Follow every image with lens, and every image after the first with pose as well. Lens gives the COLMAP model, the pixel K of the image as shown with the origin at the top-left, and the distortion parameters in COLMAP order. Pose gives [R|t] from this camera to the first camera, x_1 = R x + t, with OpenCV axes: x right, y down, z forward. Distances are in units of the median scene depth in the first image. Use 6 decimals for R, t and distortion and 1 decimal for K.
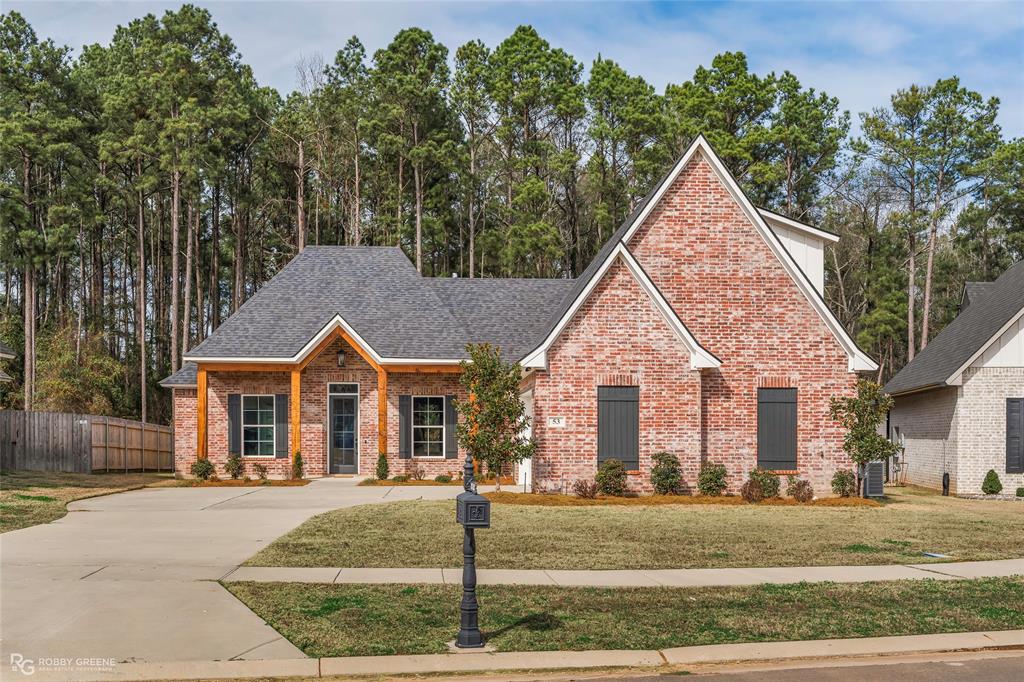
lens RADIAL K [[1047.4, 0, 512.0], [0, 1047.4, 341.0], [0, 0, 1]] dist [-0.008288, -0.012199]
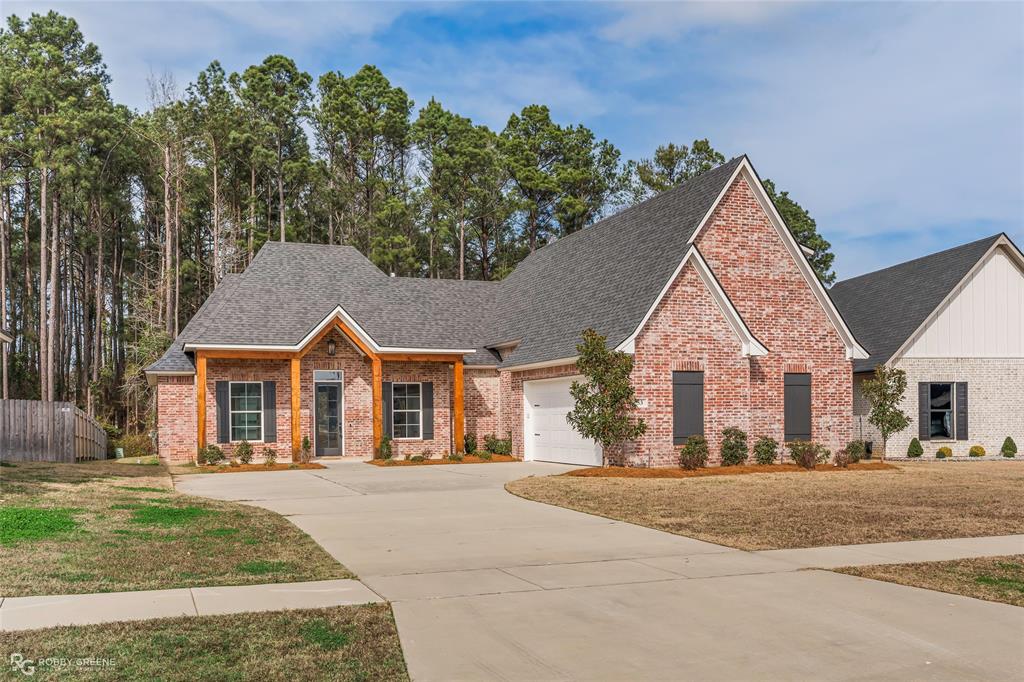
lens RADIAL K [[851.8, 0, 512.0], [0, 851.8, 341.0], [0, 0, 1]] dist [-0.010148, -0.009620]
pose [[0.952998, 0.013027, 0.302696, -0.351285], [-0.012446, 0.999915, -0.003848, 0.015783], [-0.302721, -0.000100, 0.953079, 0.170020]]
